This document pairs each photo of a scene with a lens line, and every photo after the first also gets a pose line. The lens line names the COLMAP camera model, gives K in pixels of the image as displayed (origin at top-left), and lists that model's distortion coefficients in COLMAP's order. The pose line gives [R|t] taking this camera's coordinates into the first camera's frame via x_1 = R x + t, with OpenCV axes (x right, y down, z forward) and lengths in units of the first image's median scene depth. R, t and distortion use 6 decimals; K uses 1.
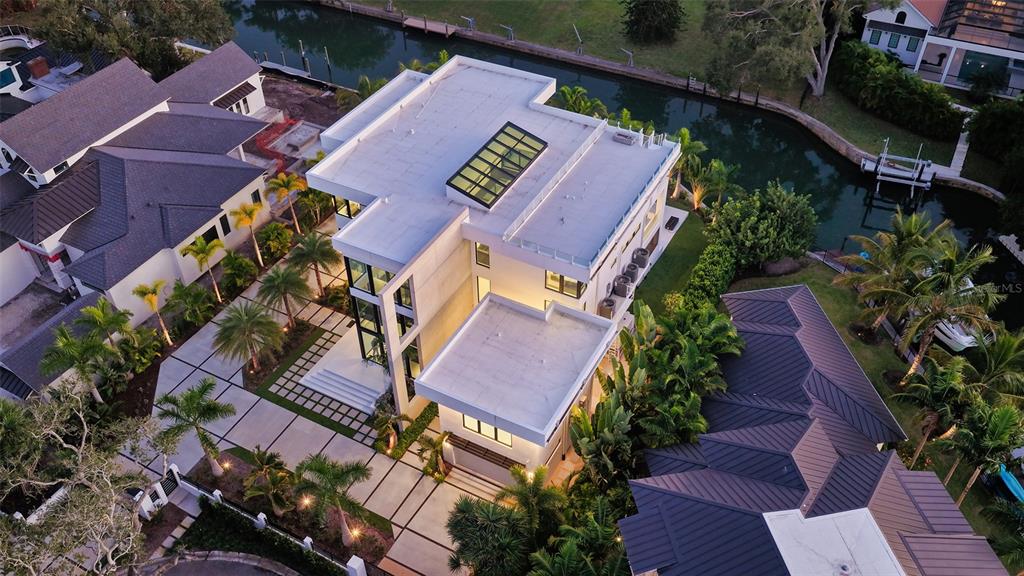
lens RADIAL K [[853.4, 0, 511.6], [0, 853.4, 290.3], [0, 0, 1]] dist [-0.006159, 0.019032]
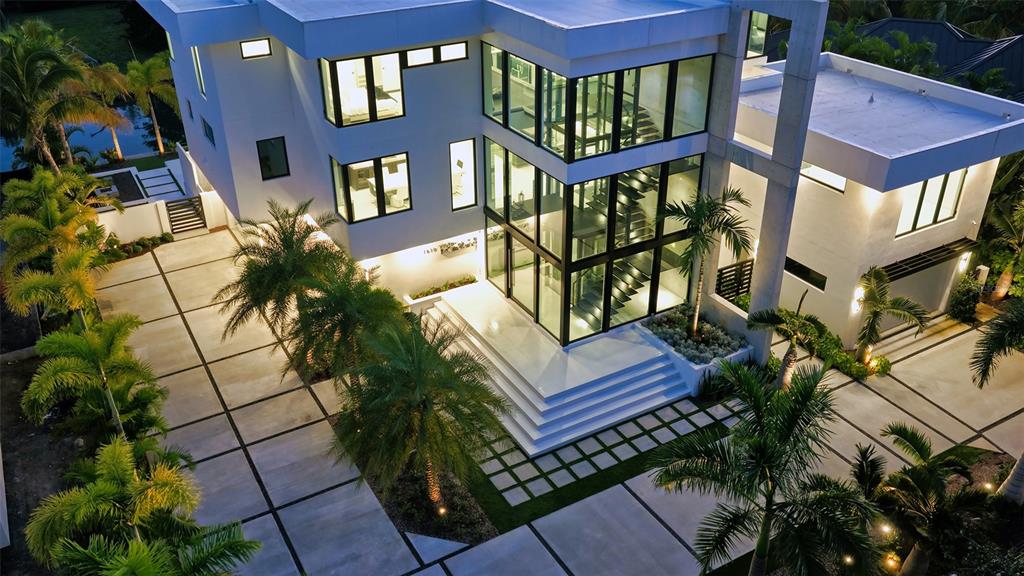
lens RADIAL K [[853.4, 0, 512.2], [0, 853.4, 289.5], [0, 0, 1]] dist [-0.006159, 0.019032]
pose [[0.519469, -0.417538, 0.745529, -0.549082], [0.568515, 0.820238, 0.063249, 0.005256], [-0.637920, 0.390989, 0.663465, 0.689794]]
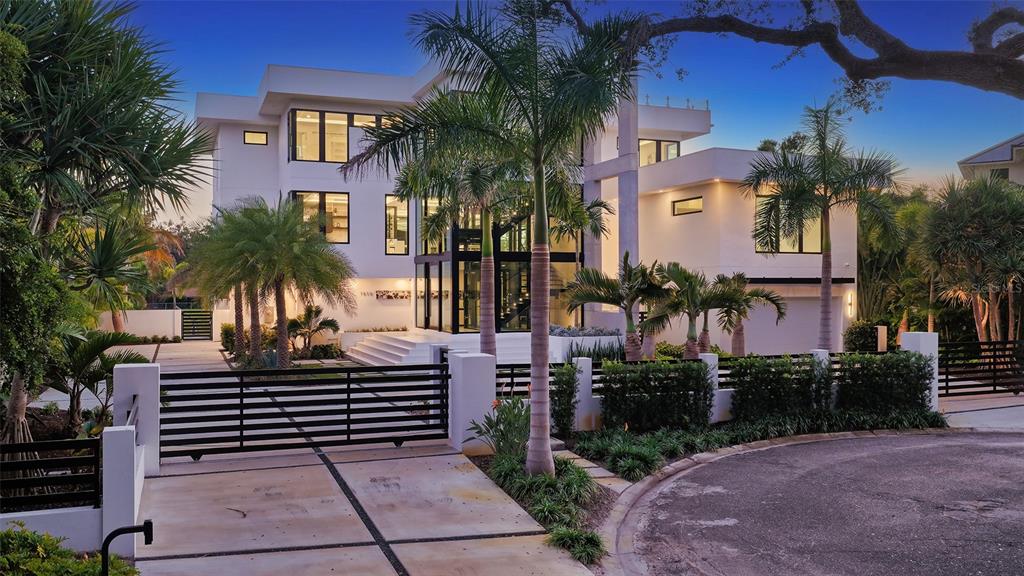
lens RADIAL K [[853.4, 0, 511.3], [0, 853.4, 287.5], [0, 0, 1]] dist [-0.006159, 0.019032]
pose [[0.641944, 0.009761, 0.766689, -0.580162], [0.505476, 0.746481, -0.432735, 0.320756], [-0.576543, 0.665335, 0.474265, 0.707150]]
